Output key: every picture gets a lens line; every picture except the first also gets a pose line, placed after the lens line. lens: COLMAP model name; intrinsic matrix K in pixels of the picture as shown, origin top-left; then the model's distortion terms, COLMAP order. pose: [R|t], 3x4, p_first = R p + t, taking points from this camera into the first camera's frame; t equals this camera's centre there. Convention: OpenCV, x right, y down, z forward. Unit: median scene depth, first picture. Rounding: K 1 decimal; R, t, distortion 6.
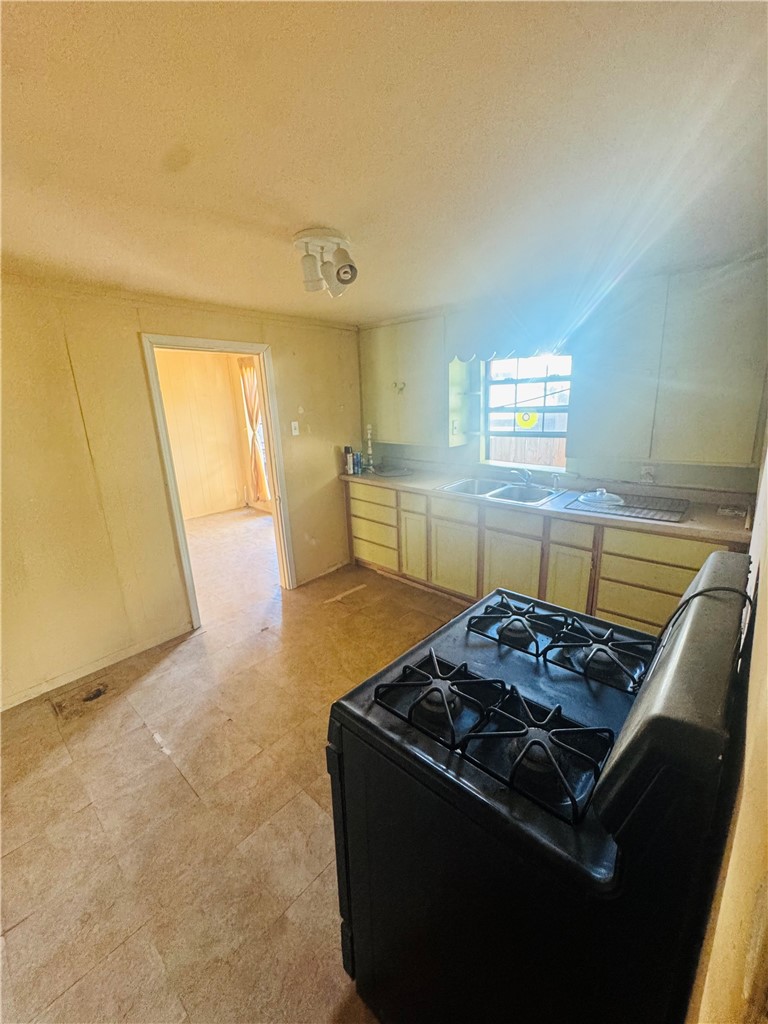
lens RADIAL K [[407.9, 0, 382.6], [0, 407.9, 512.9], [0, 0, 1]] dist [-0.006880, 0.001027]
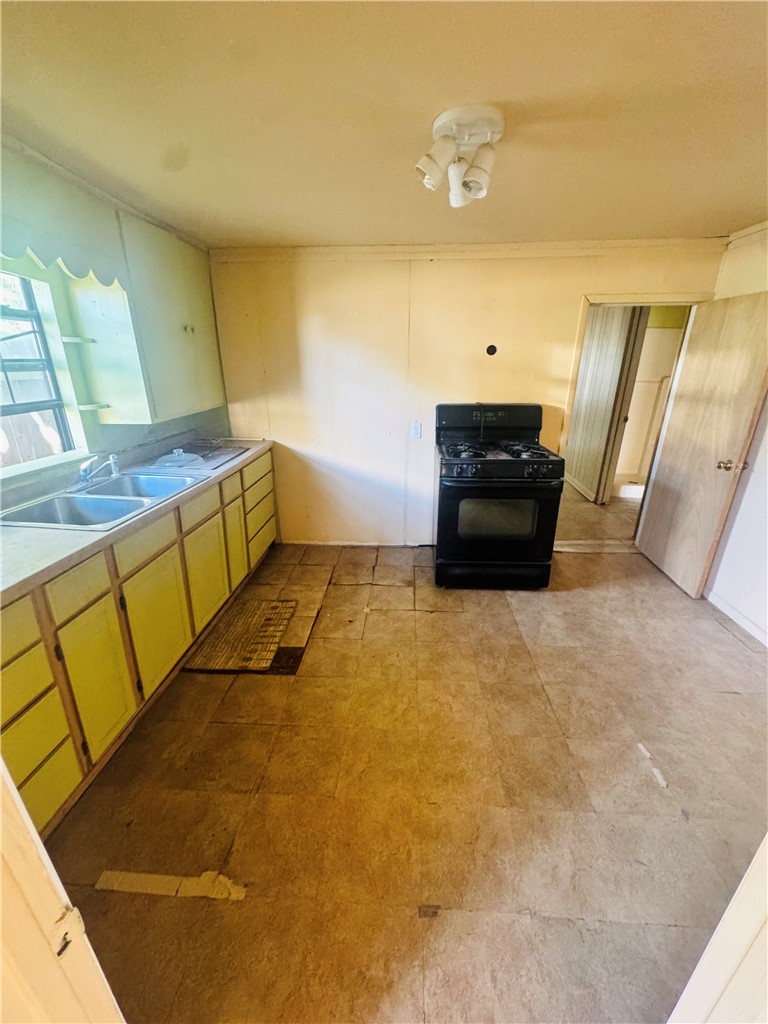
lens RADIAL K [[407.9, 0, 382.7], [0, 407.9, 513.3], [0, 0, 1]] dist [-0.006880, 0.001027]
pose [[-0.620996, -0.237800, 0.746870, -0.614180], [0.220352, 0.861473, 0.457504, -0.315589], [-0.752203, 0.448682, -0.482571, 1.386617]]
